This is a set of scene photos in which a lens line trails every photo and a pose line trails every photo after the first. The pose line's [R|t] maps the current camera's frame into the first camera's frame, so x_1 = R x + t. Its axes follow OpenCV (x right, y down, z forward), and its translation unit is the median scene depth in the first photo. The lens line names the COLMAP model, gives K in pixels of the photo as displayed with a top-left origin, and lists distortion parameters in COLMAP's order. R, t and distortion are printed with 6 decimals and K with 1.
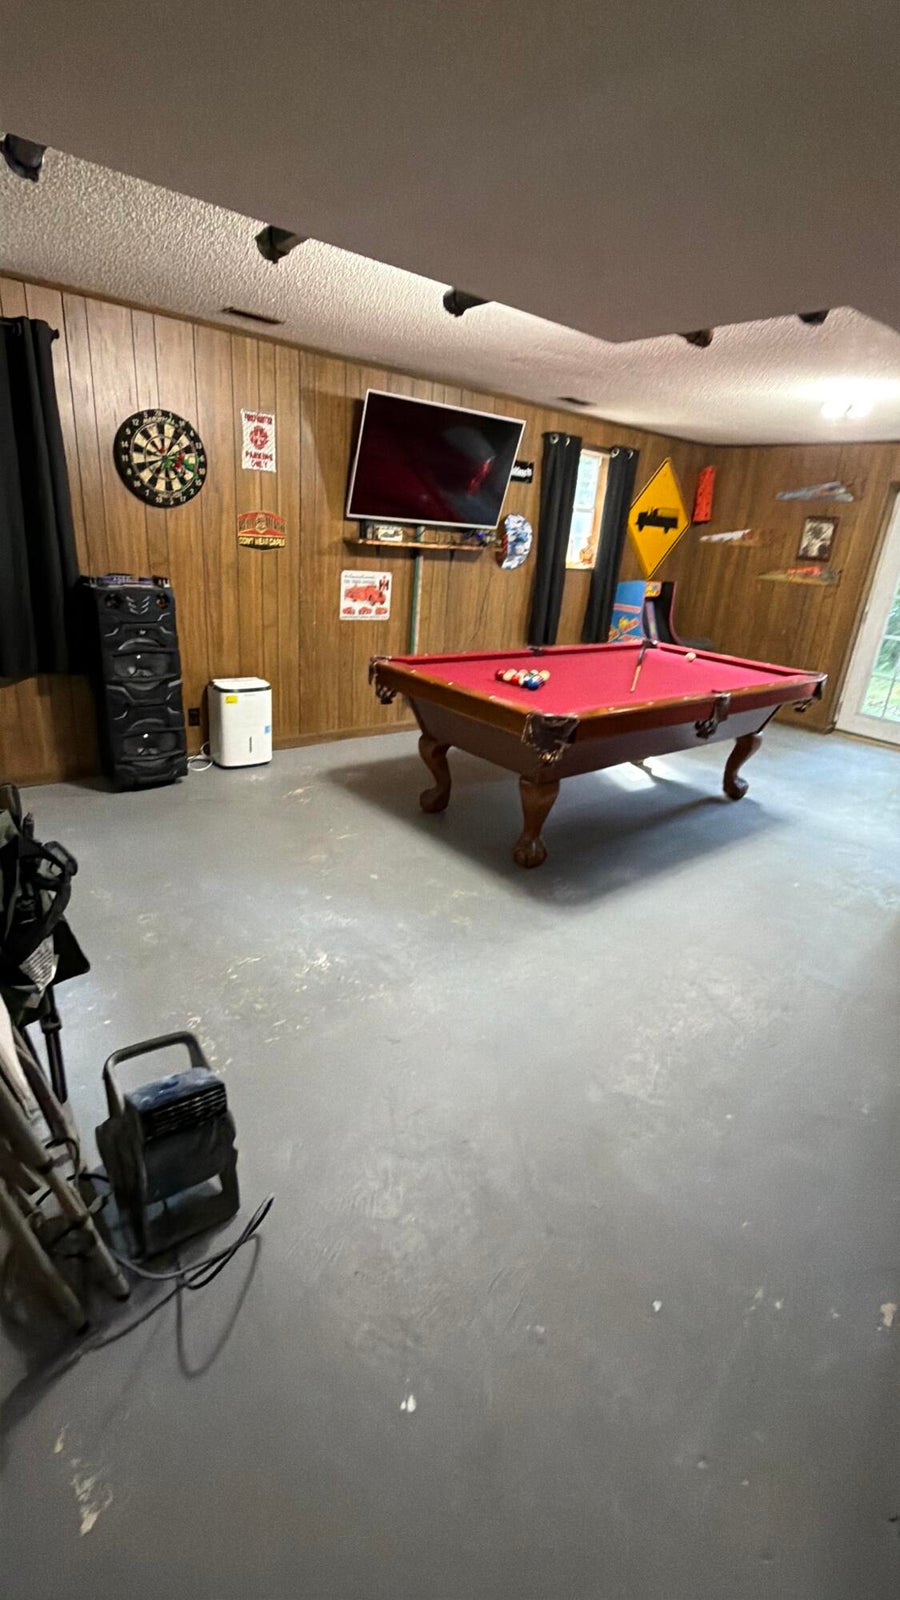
lens RADIAL K [[720.0, 0, 455.3], [0, 720.0, 802.7], [0, 0, 1]] dist [-0.000384, -0.000244]
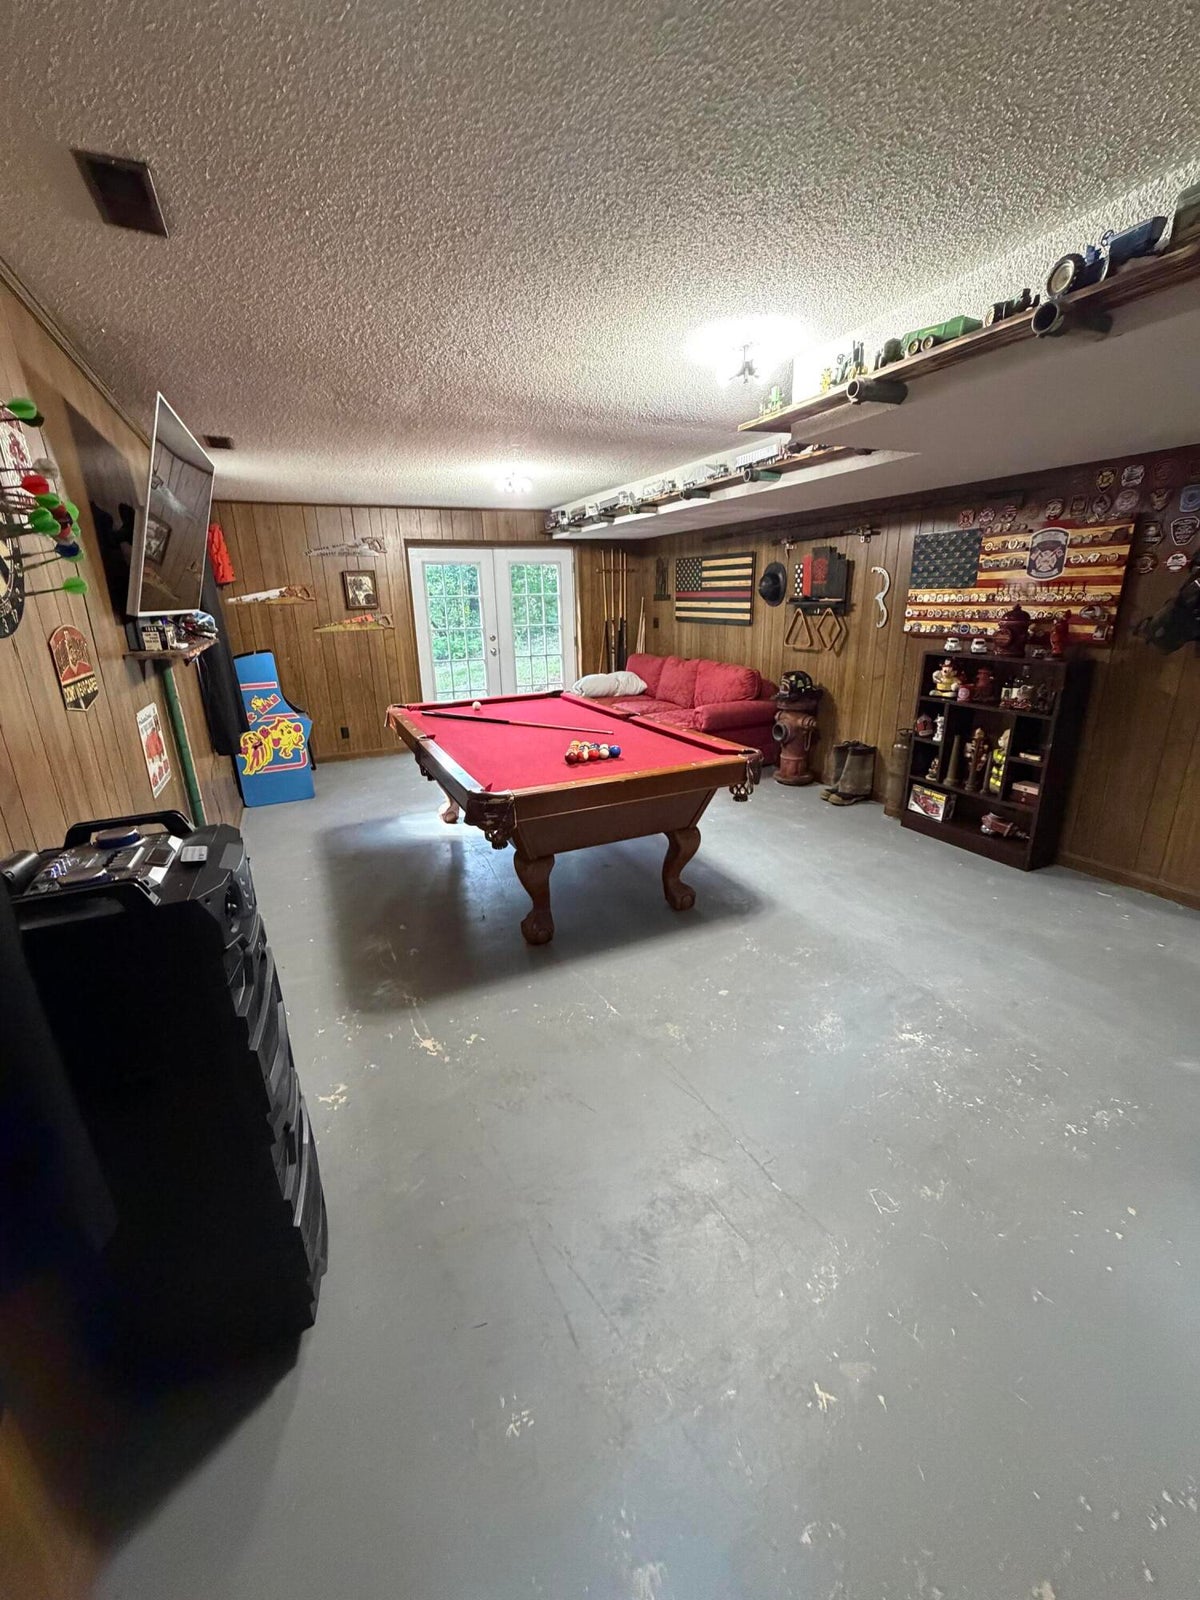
lens RADIAL K [[640.3, 0, 597.9], [0, 640.3, 796.1], [0, 0, 1]] dist [0.000556, -0.000571]
pose [[0.247706, -0.366800, 0.896716, -0.769304], [0.388515, 0.885488, 0.254885, -0.372573], [-0.887523, 0.285251, 0.361848, 0.782314]]
